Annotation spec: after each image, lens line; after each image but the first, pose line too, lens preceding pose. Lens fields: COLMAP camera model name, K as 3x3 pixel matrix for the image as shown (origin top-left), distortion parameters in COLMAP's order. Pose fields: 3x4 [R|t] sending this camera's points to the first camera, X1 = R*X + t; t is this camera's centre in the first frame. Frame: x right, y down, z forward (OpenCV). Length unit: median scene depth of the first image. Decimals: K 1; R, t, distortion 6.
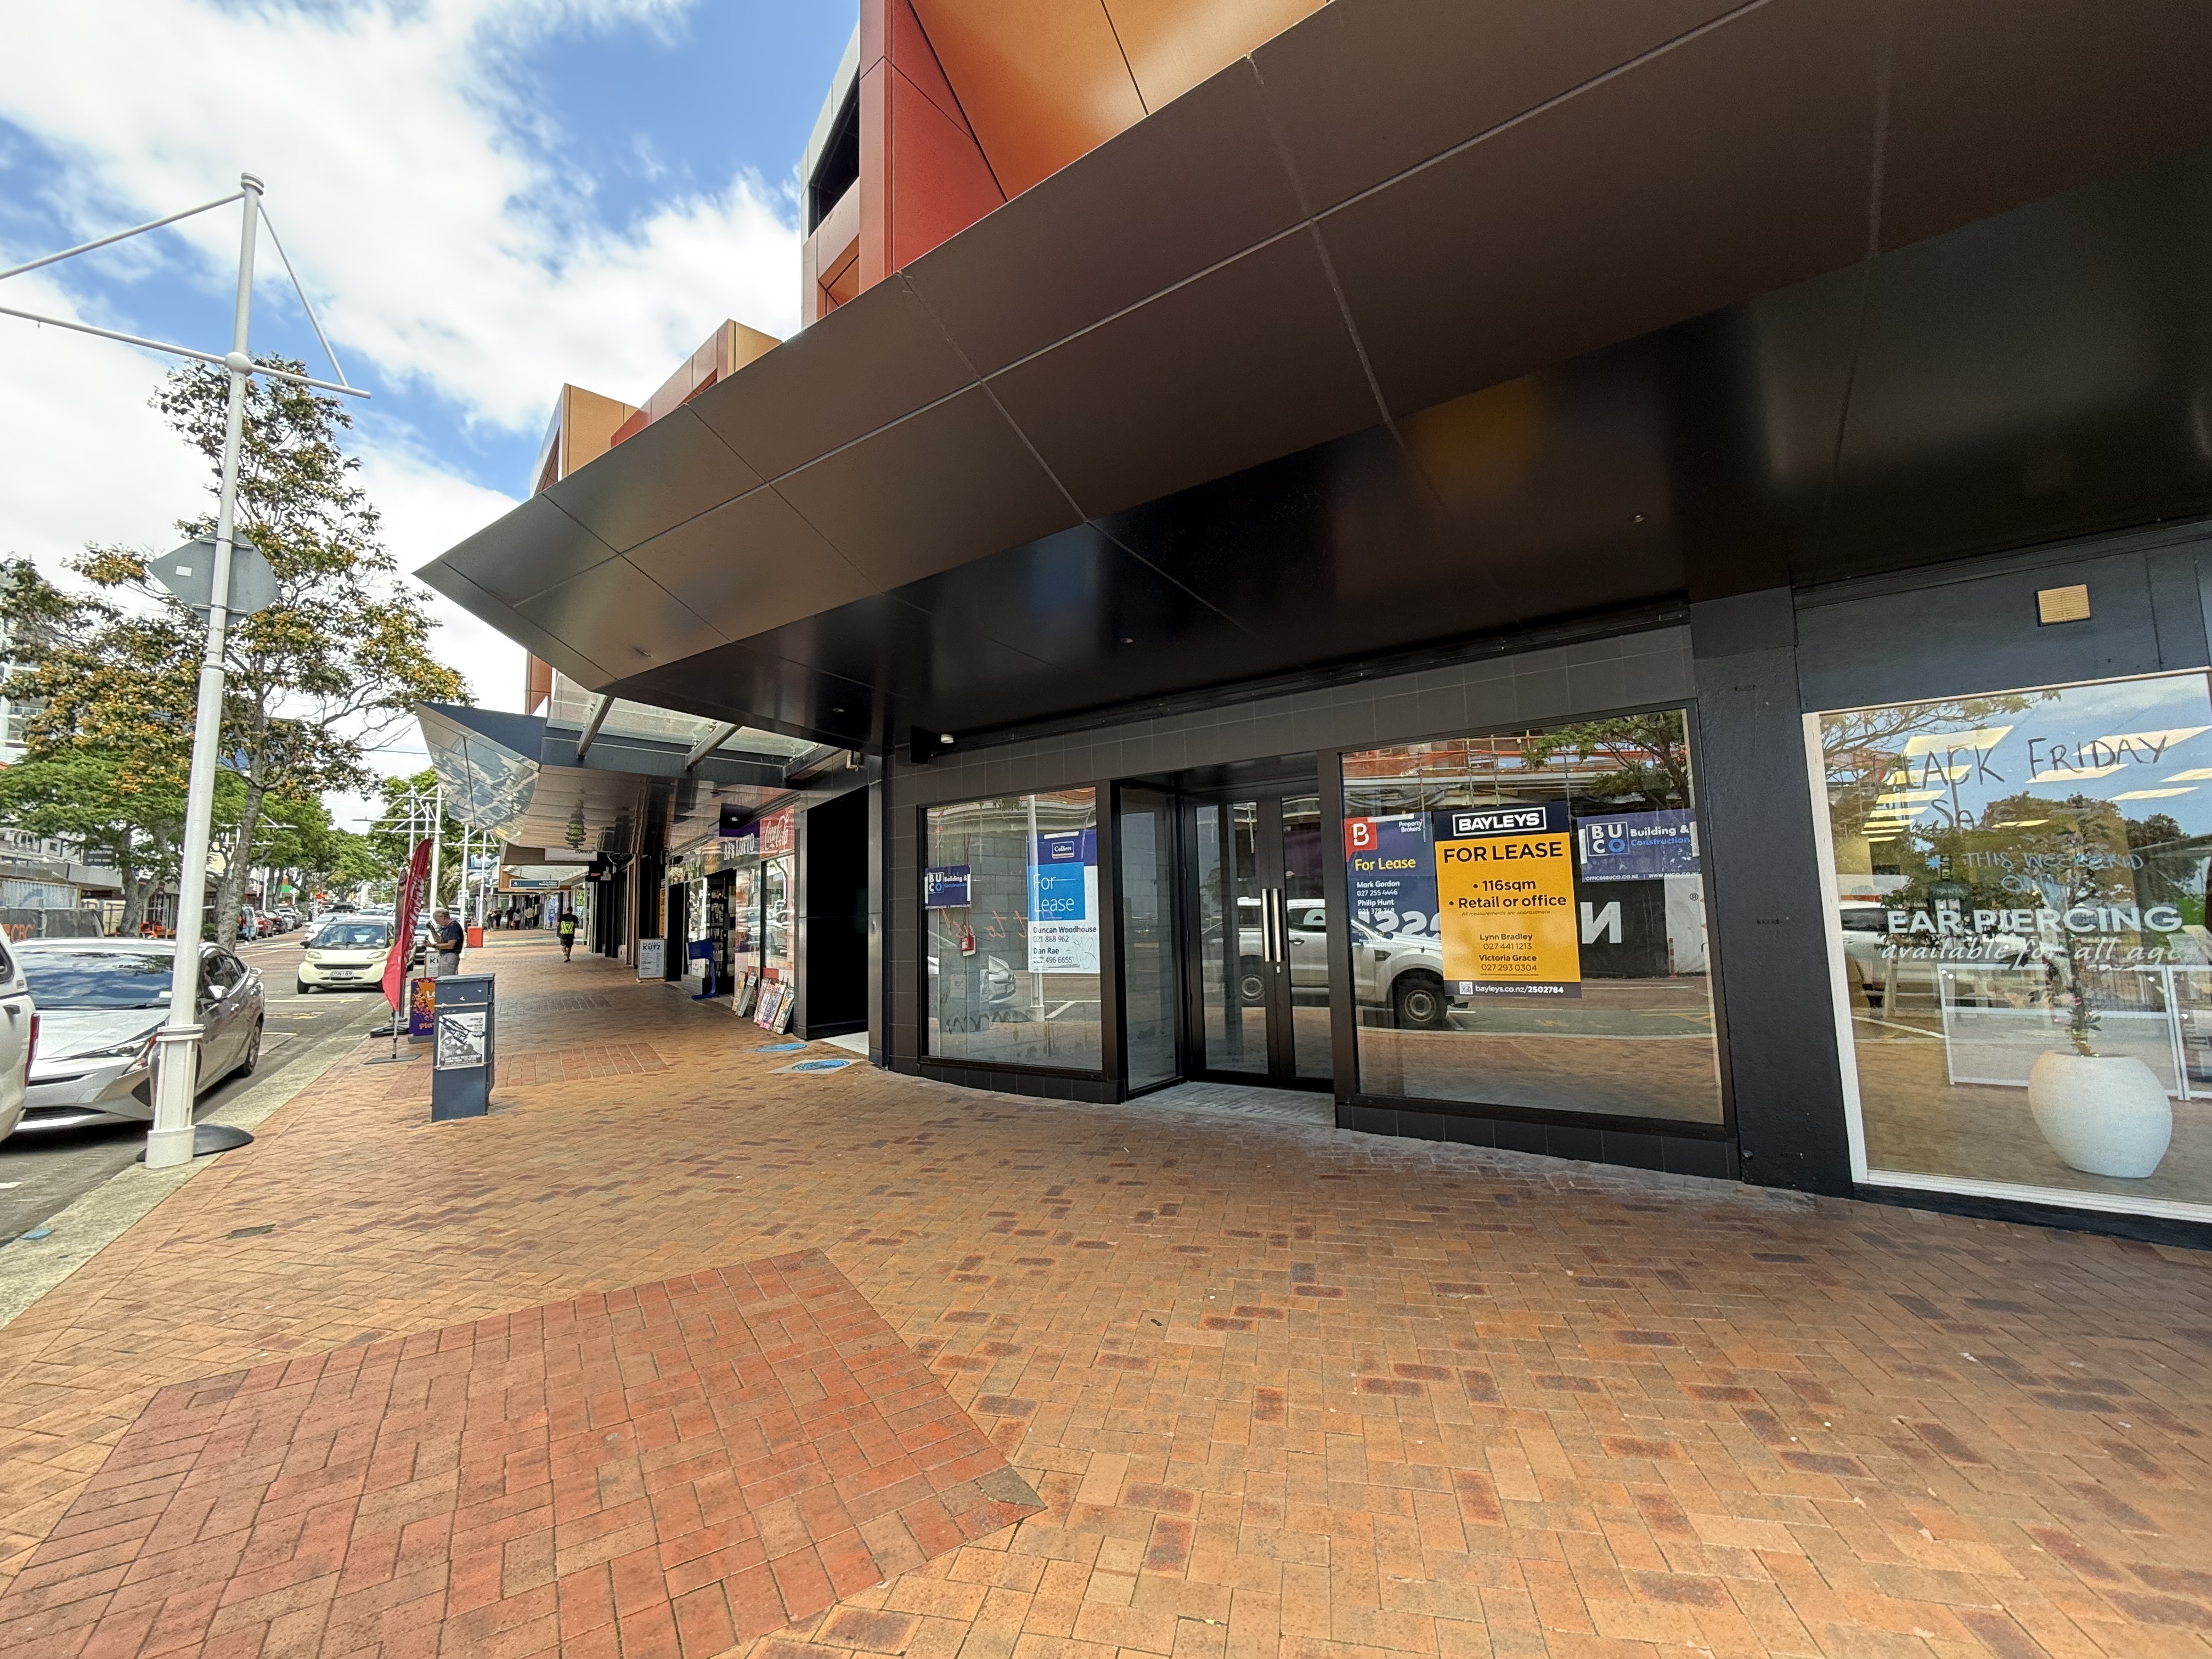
lens RADIAL K [[874.5, 0, 1076.0], [0, 874.5, 829.0], [0, 0, 1]] dist [0.000485, -0.000375]
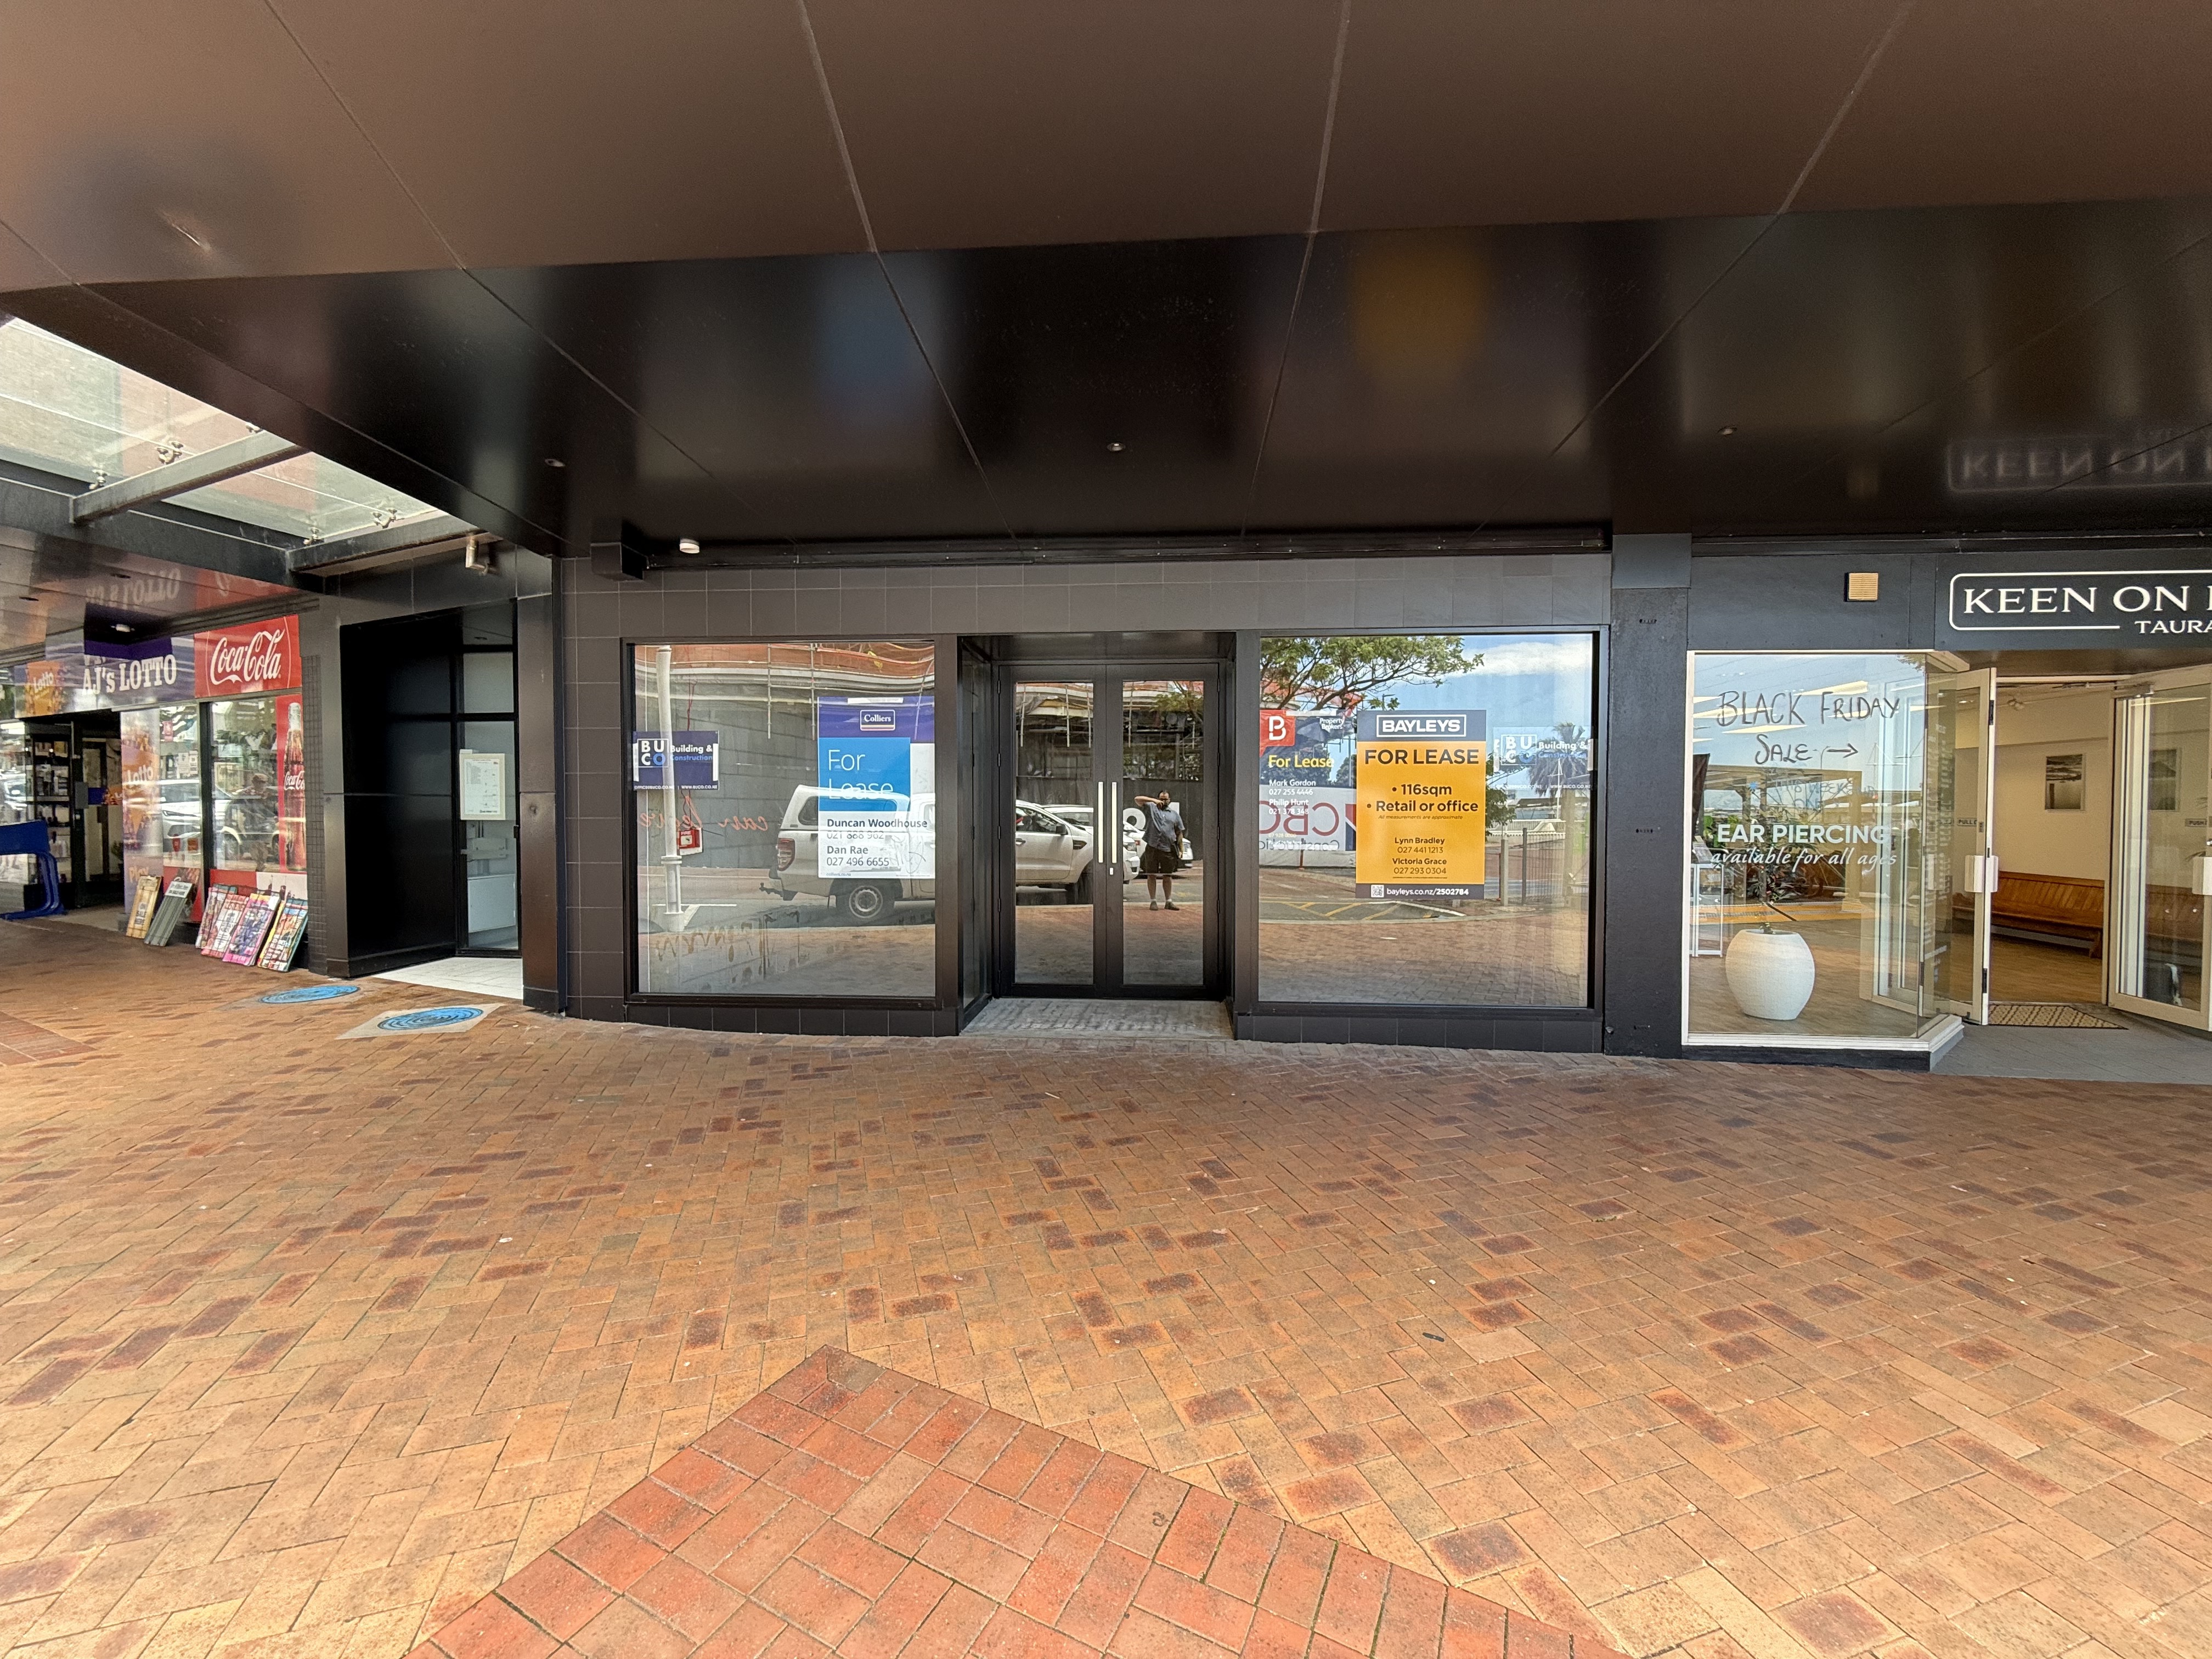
lens RADIAL K [[874.5, 0, 1096.3], [0, 874.5, 826.2], [0, 0, 1]] dist [0.000485, -0.000375]
pose [[0.855928, 0.017385, 0.516803, -0.377459], [-0.078161, 0.992301, 0.096070, 0.042136], [-0.511154, -0.122623, 0.850697, 0.361902]]
